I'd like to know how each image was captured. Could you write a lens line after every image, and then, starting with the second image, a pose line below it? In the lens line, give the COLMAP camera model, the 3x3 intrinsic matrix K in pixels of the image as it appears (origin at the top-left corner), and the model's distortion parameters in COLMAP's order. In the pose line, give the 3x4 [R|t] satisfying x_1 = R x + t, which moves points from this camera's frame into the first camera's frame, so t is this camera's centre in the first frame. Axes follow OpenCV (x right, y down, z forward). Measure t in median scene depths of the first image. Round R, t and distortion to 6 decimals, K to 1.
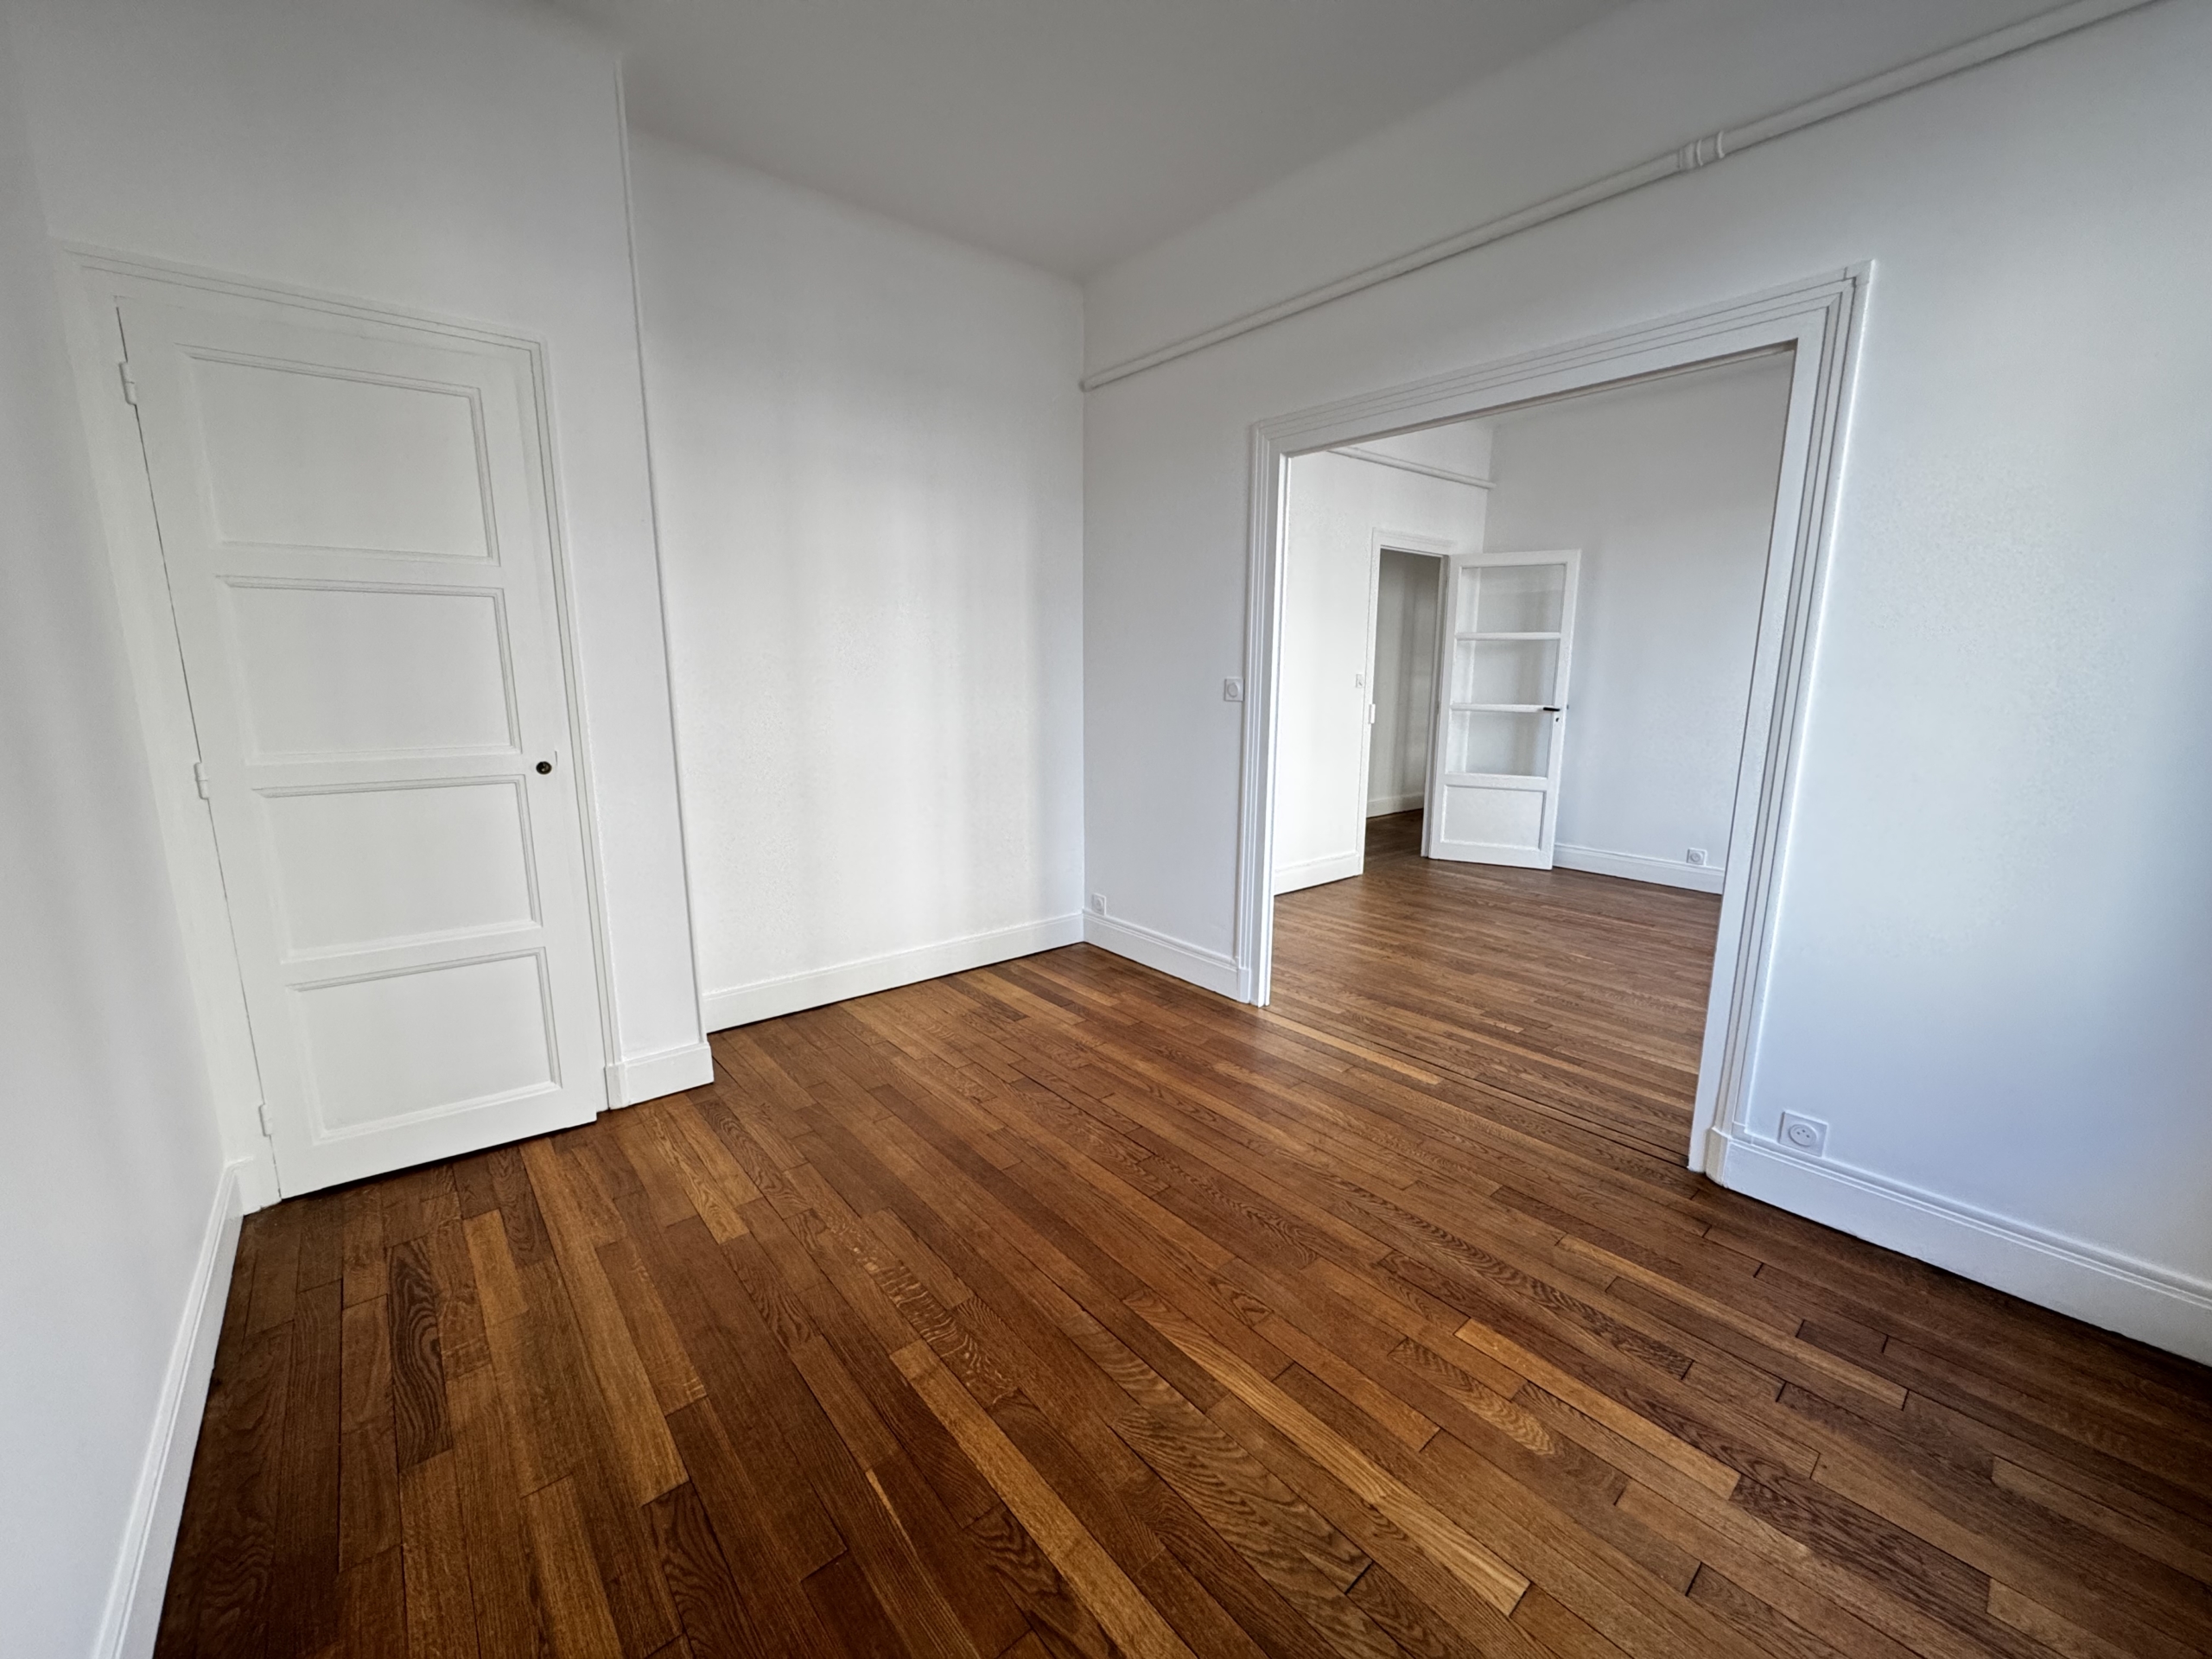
lens RADIAL K [[884.9, 0, 1099.1], [0, 884.9, 828.2], [0, 0, 1]] dist [-0.001690, -0.000161]
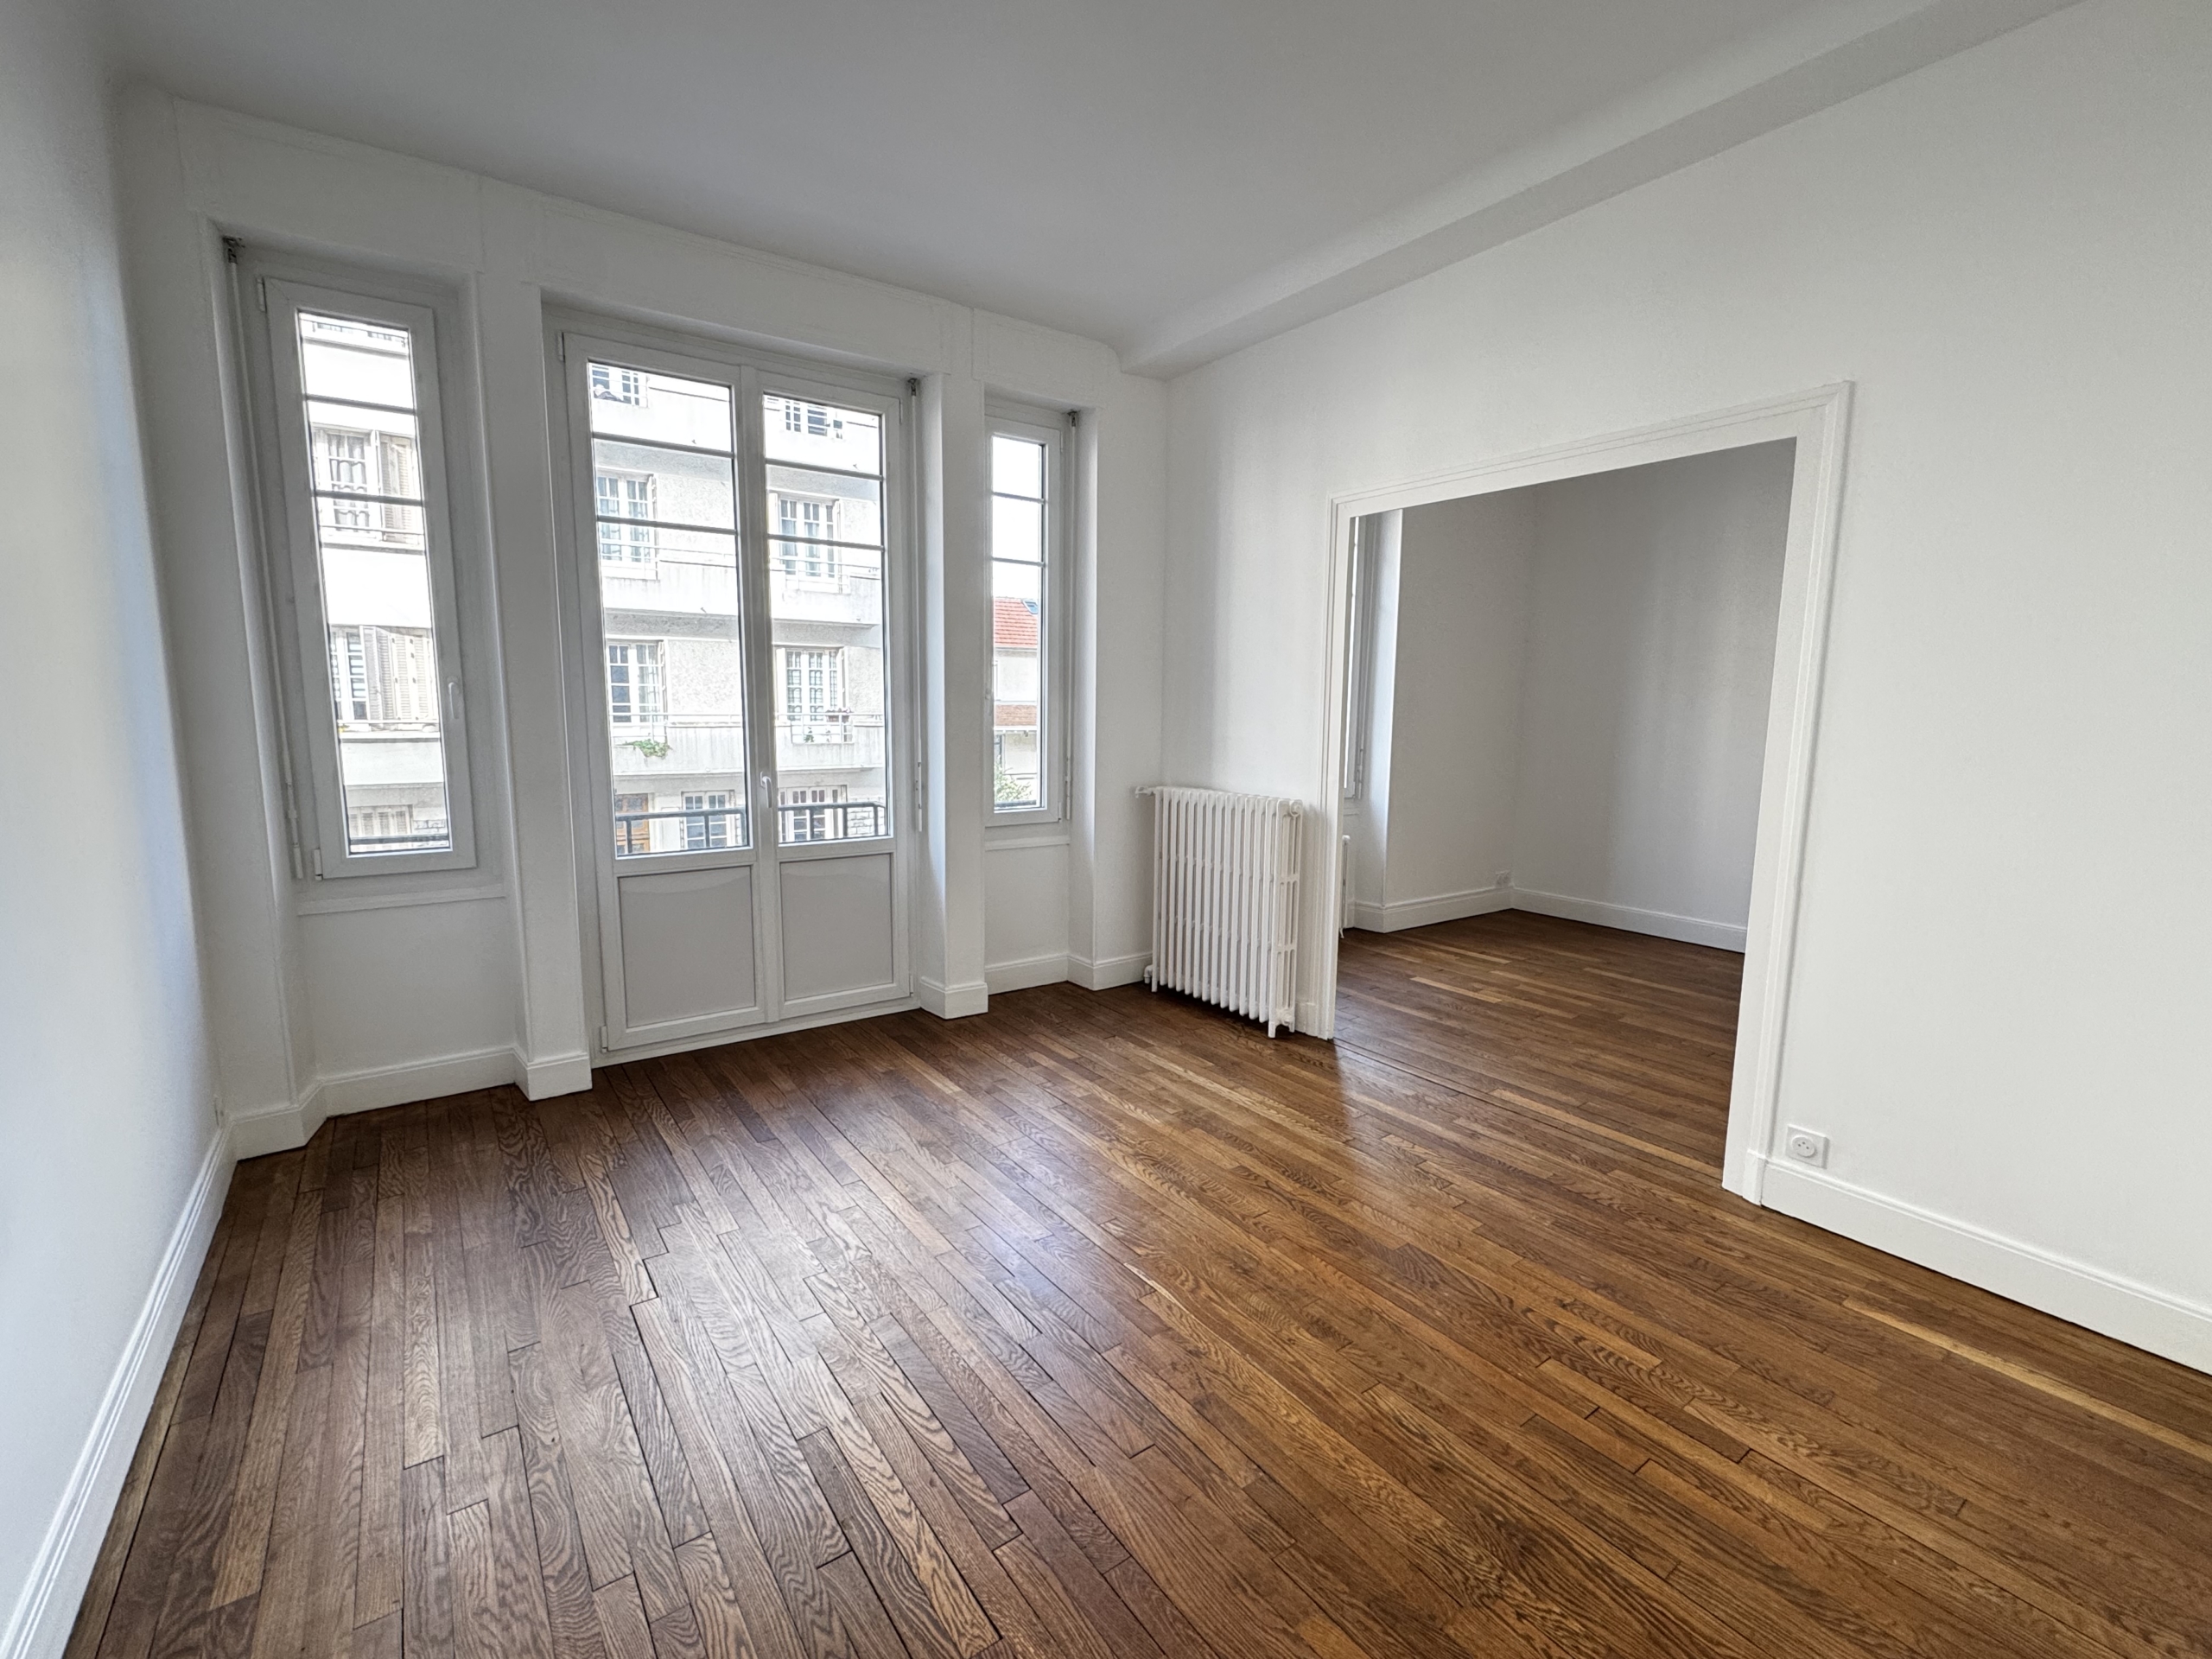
lens RADIAL K [[969.5, 0, 1115.3], [0, 969.5, 835.2], [0, 0, 1]] dist [-0.007670, 0.000535]
pose [[-0.997643, -0.021826, 0.065049, 0.768737], [-0.000298, 0.949424, 0.313997, -0.381727], [-0.068612, 0.313238, -0.947193, 2.035410]]
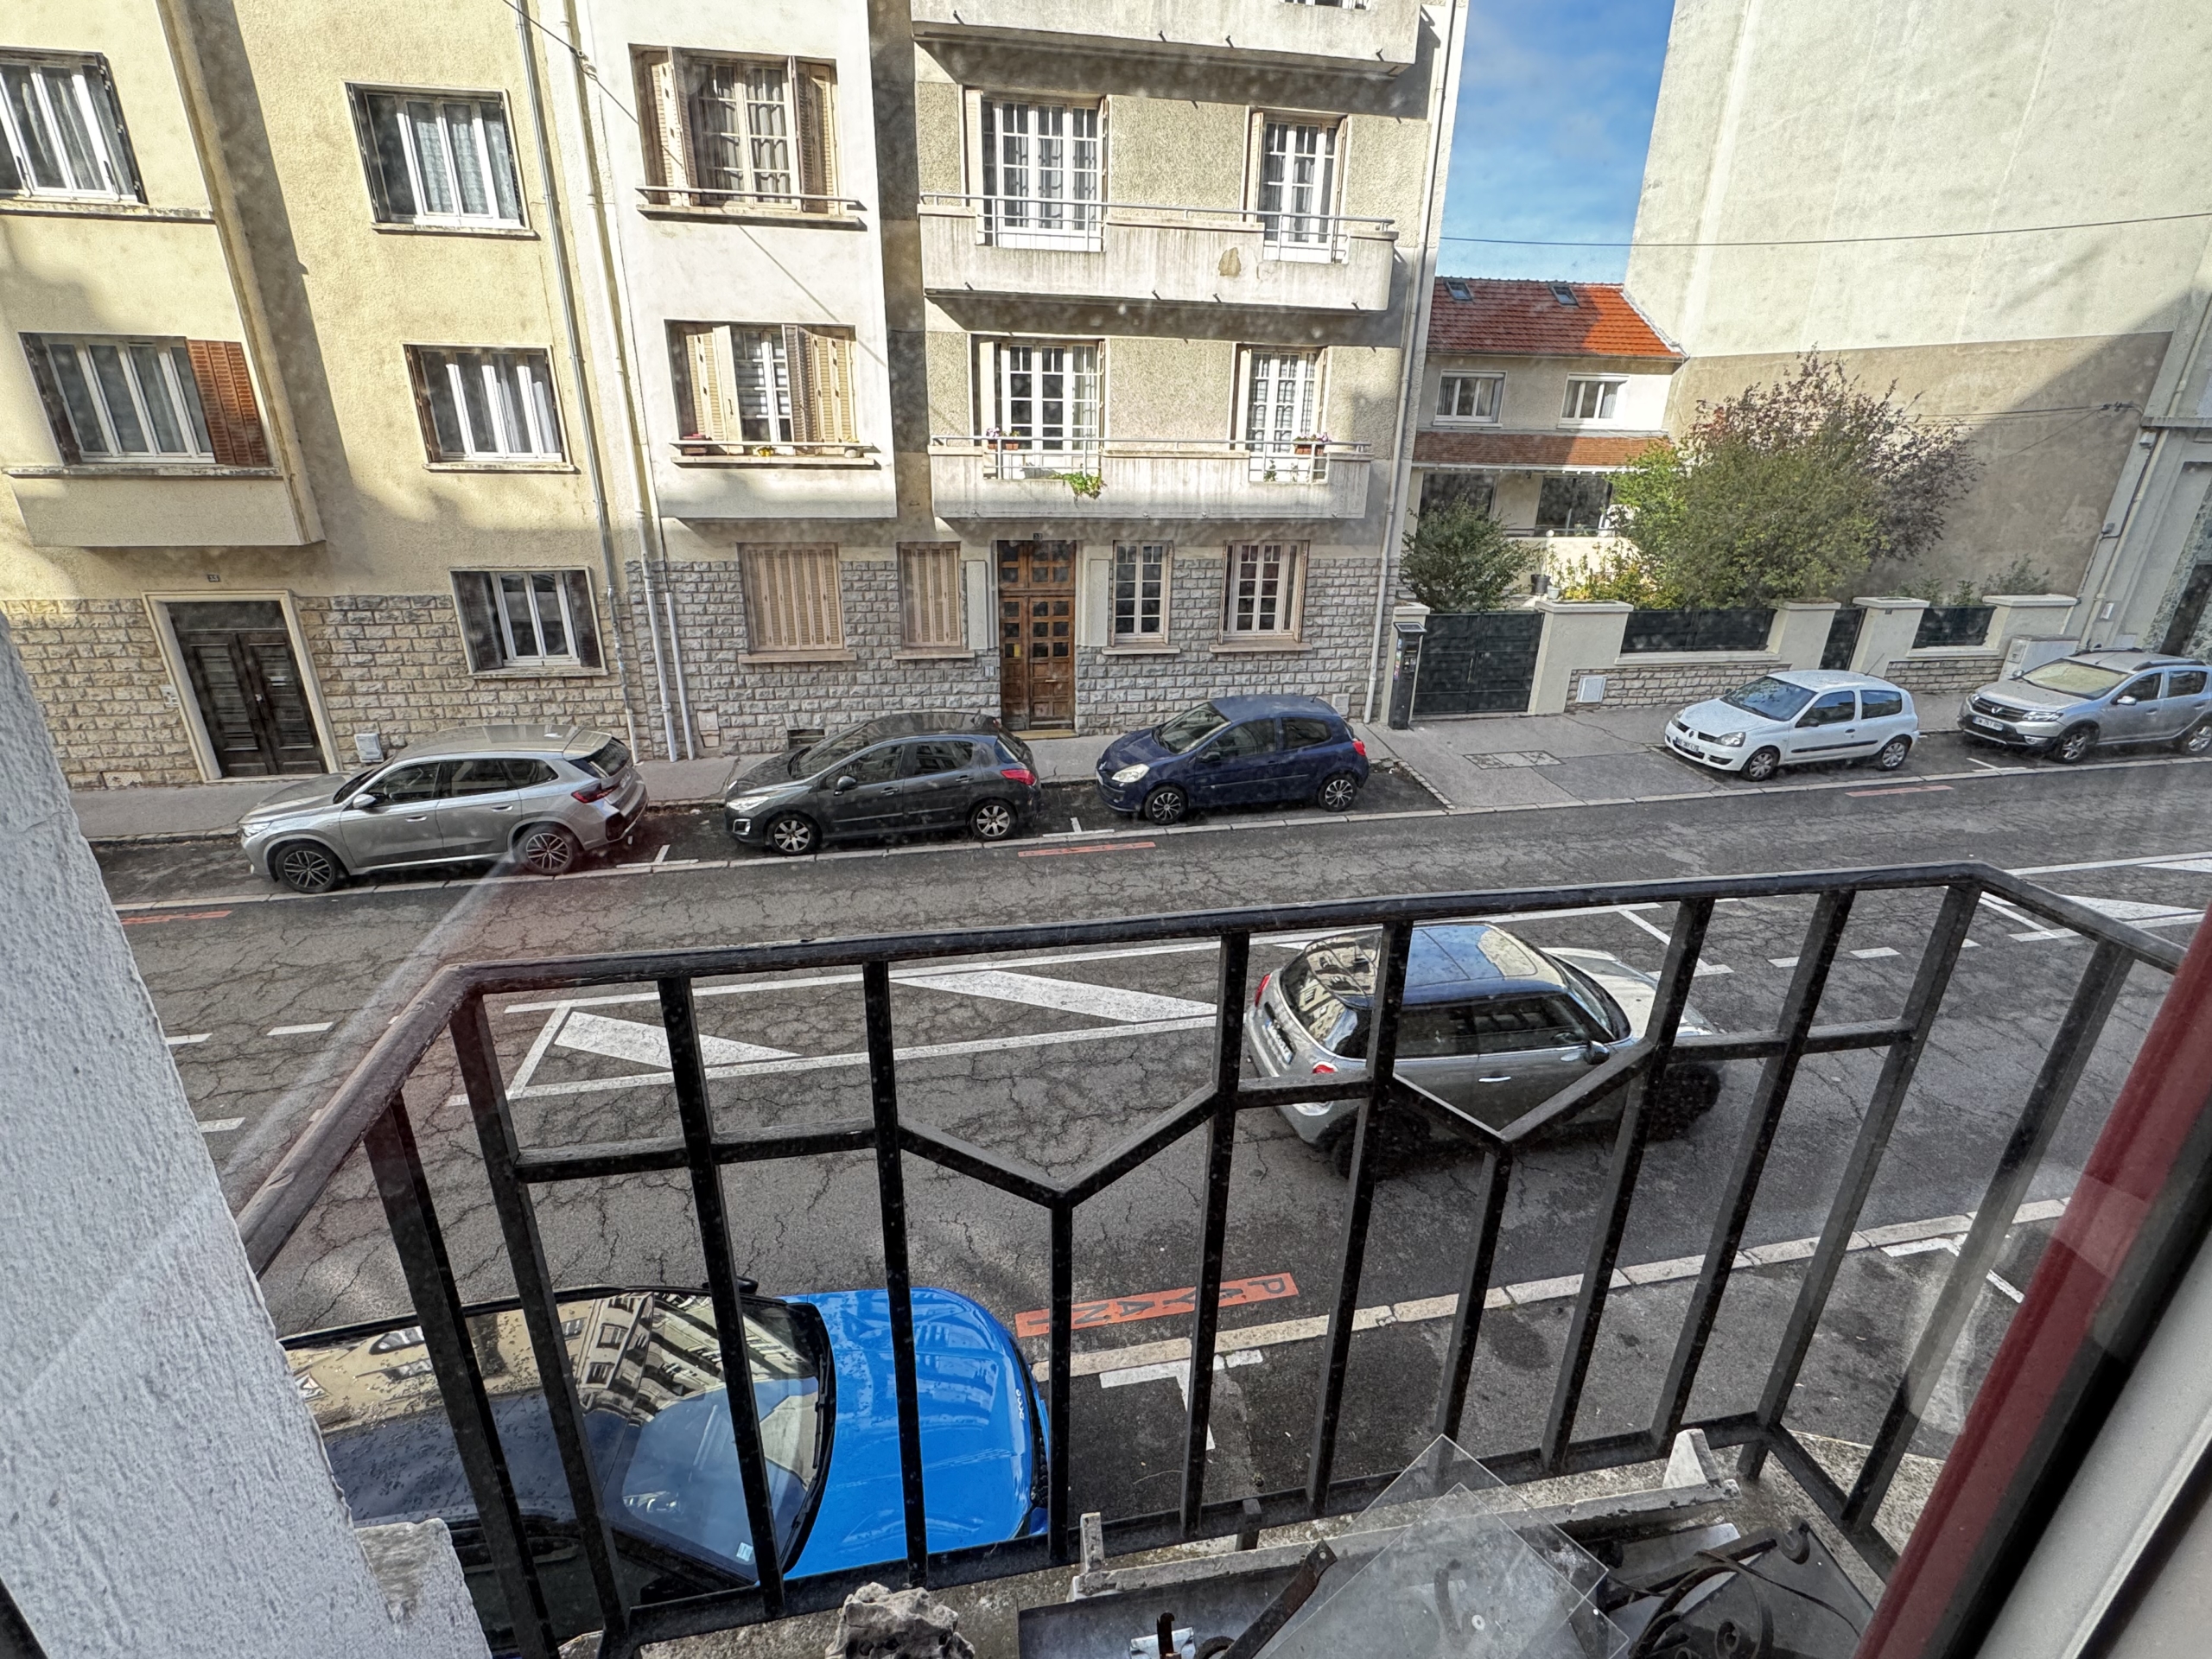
lens RADIAL K [[1005.0, 0, 1102.7], [0, 1005.0, 820.0], [0, 0, 1]] dist [0.001644, 0.000100]
pose [[-0.874919, -0.191552, 0.444776, 1.386118], [0.070021, 0.858756, 0.507579, -0.112992], [-0.479181, 0.475233, -0.737929, 0.856123]]
